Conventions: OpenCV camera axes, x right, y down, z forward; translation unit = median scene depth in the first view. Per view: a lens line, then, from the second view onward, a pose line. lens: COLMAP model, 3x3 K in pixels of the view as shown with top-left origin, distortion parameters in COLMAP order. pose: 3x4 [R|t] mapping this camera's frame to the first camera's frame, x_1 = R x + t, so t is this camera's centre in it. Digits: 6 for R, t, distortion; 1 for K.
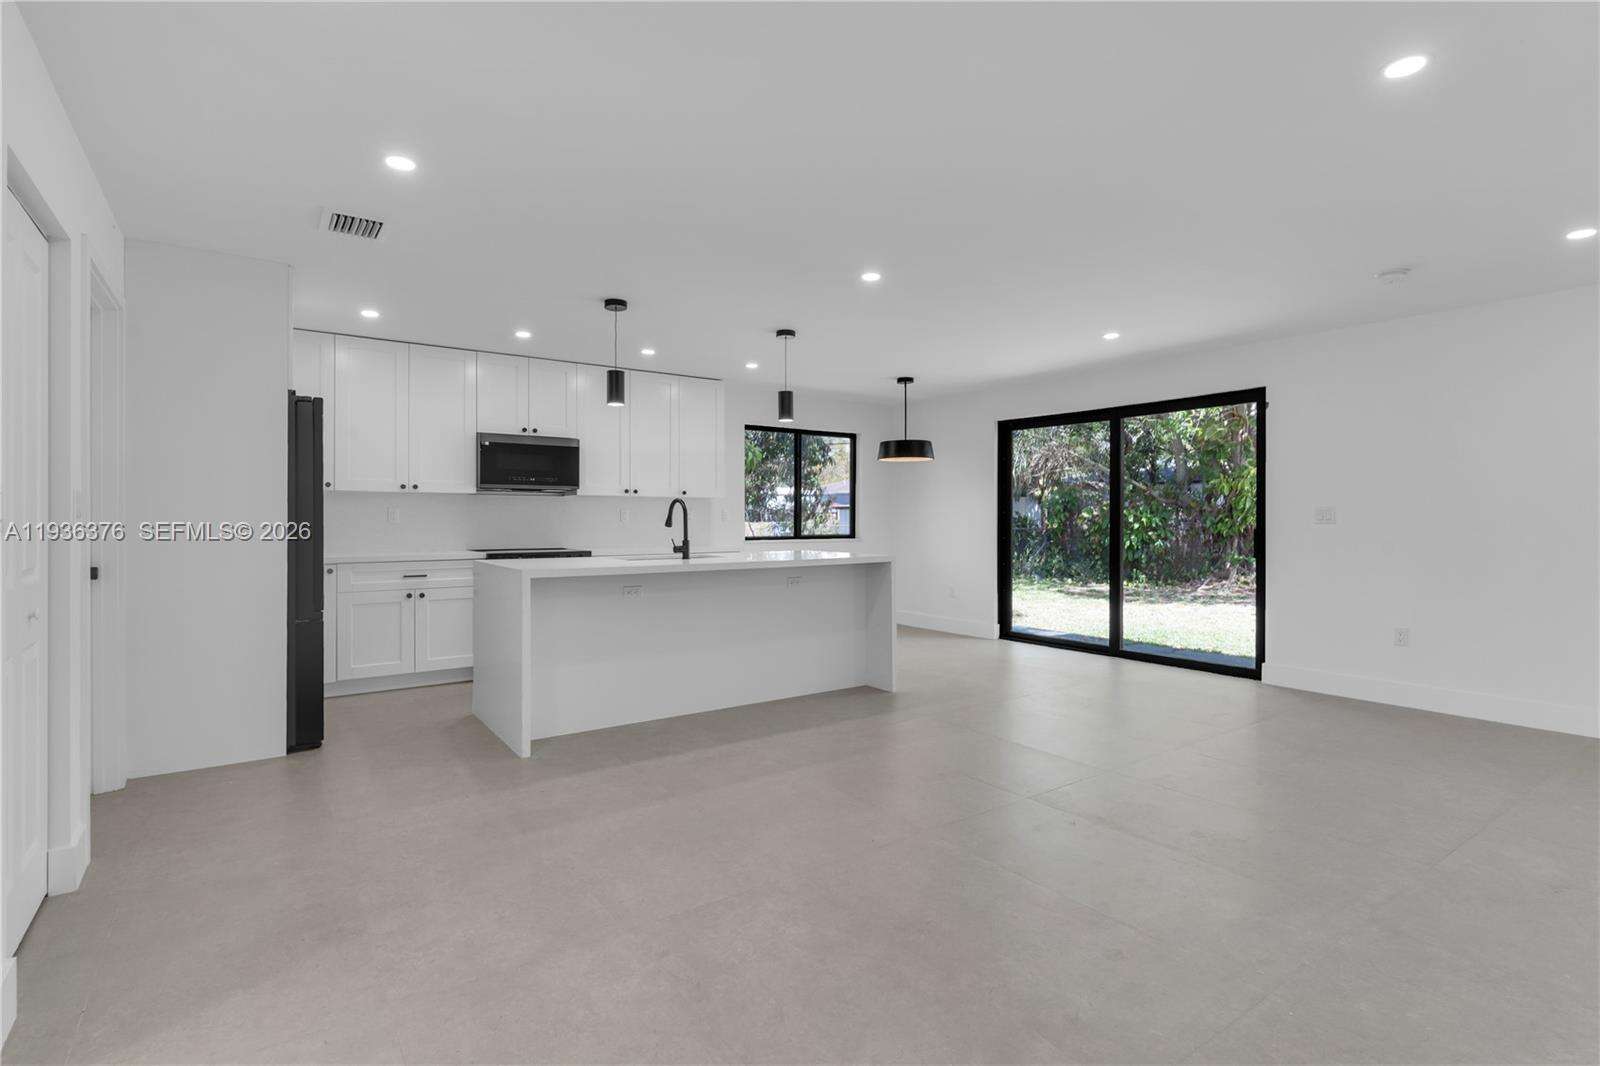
lens RADIAL K [[773.4, 0, 800.4], [0, 773.4, 522.9], [0, 0, 1]] dist [0.004831, -0.002715]
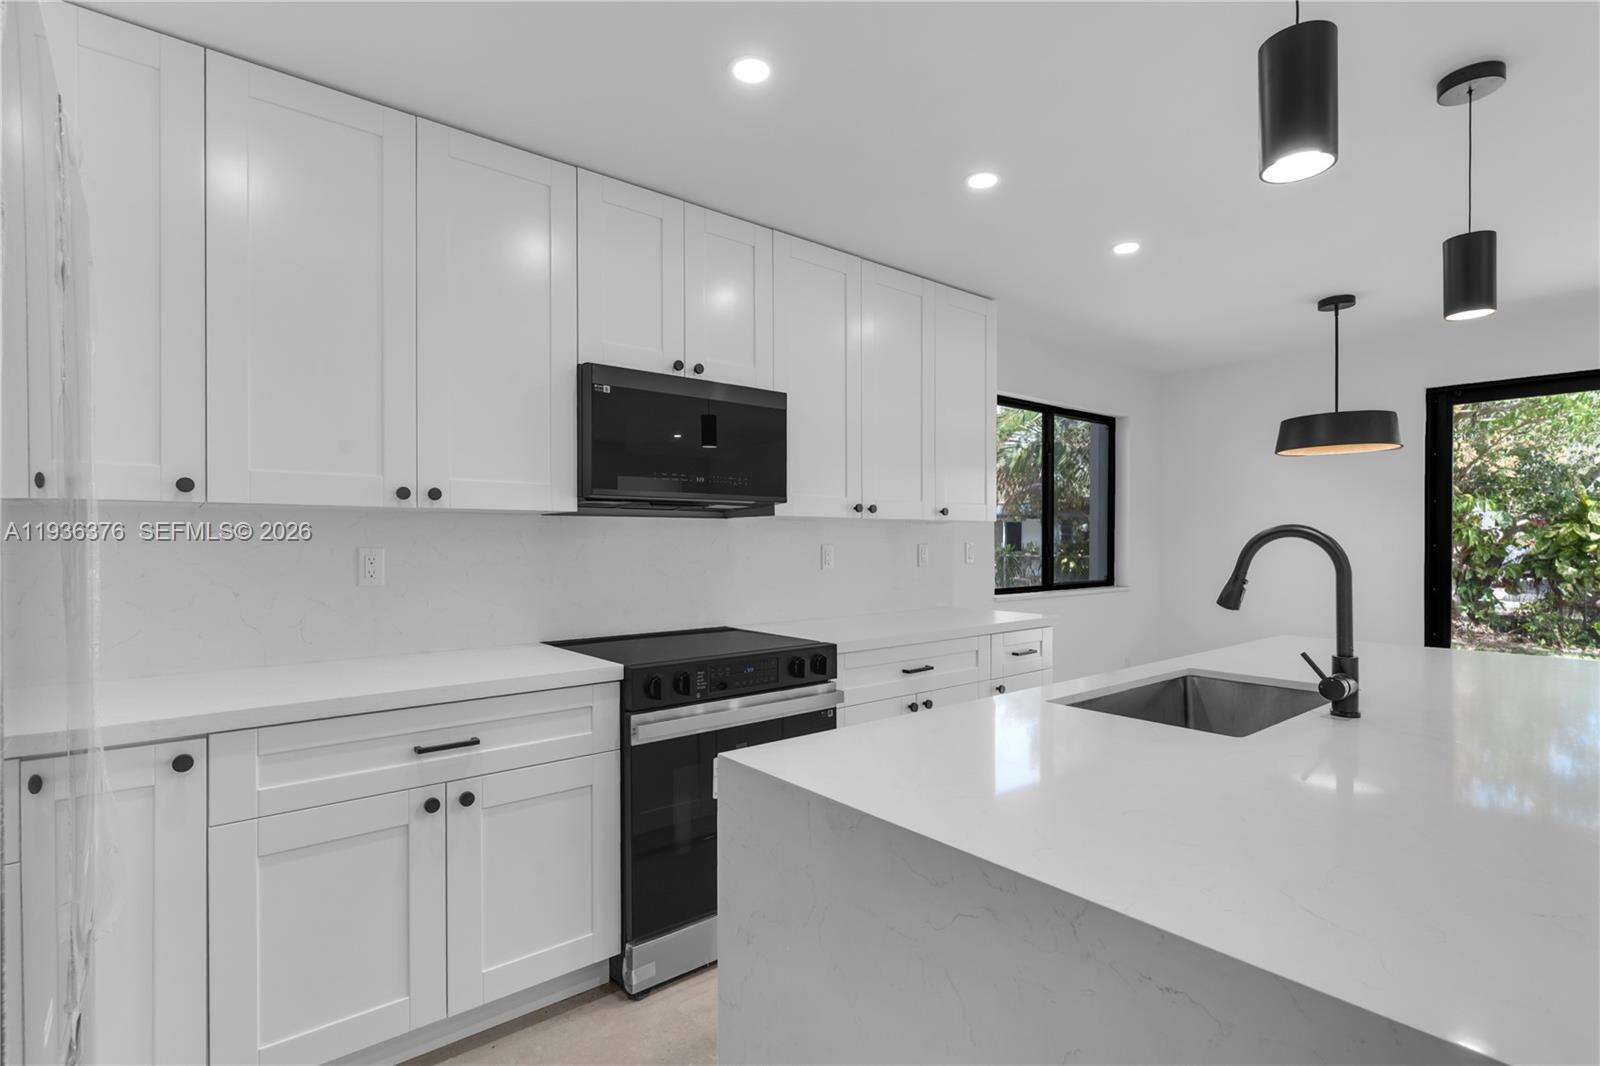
lens RADIAL K [[773.4, 0, 796.2], [0, 773.4, 553.6], [0, 0, 1]] dist [0.004831, -0.002715]
pose [[0.997125, -0.004956, 0.075609, -0.320147], [0.004186, 0.999938, 0.010344, -0.019110], [-0.075655, -0.009998, 0.997084, 0.558632]]
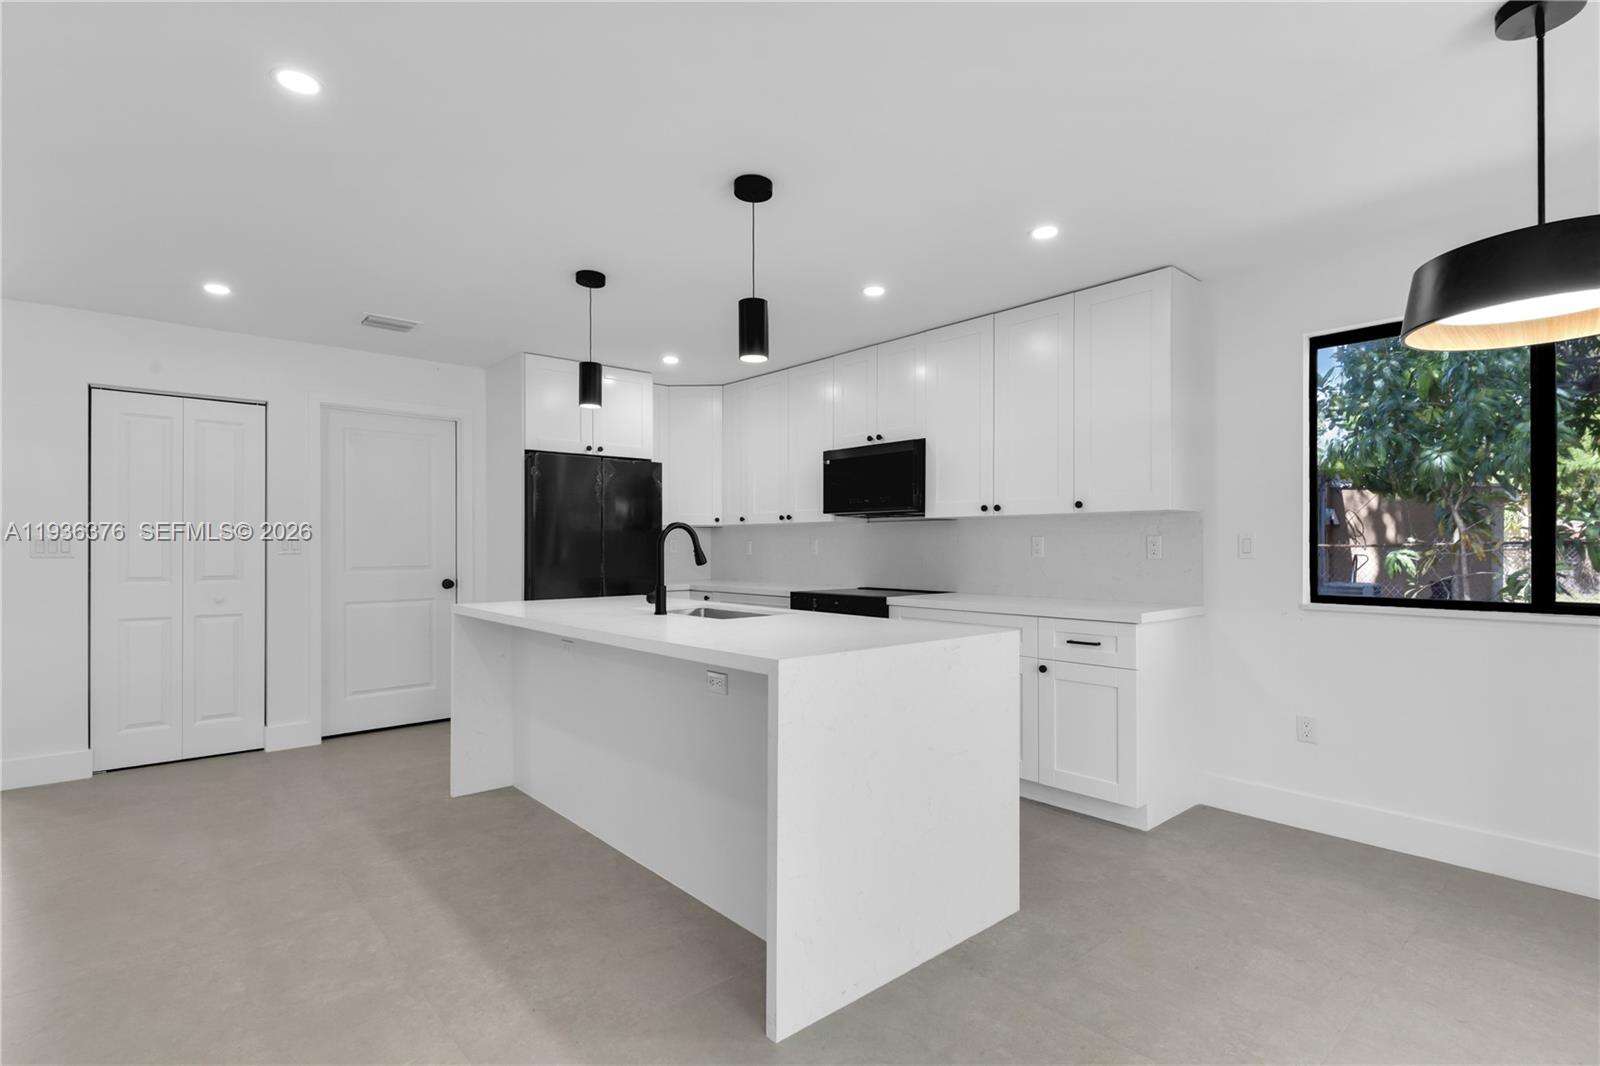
lens RADIAL K [[773.4, 0, 789.6], [0, 773.4, 535.5], [0, 0, 1]] dist [0.004831, -0.002715]
pose [[0.085961, -0.014284, -0.996196, 0.416498], [-0.004949, 0.999879, -0.014763, -0.009274], [0.996286, 0.006199, 0.085879, 0.841190]]
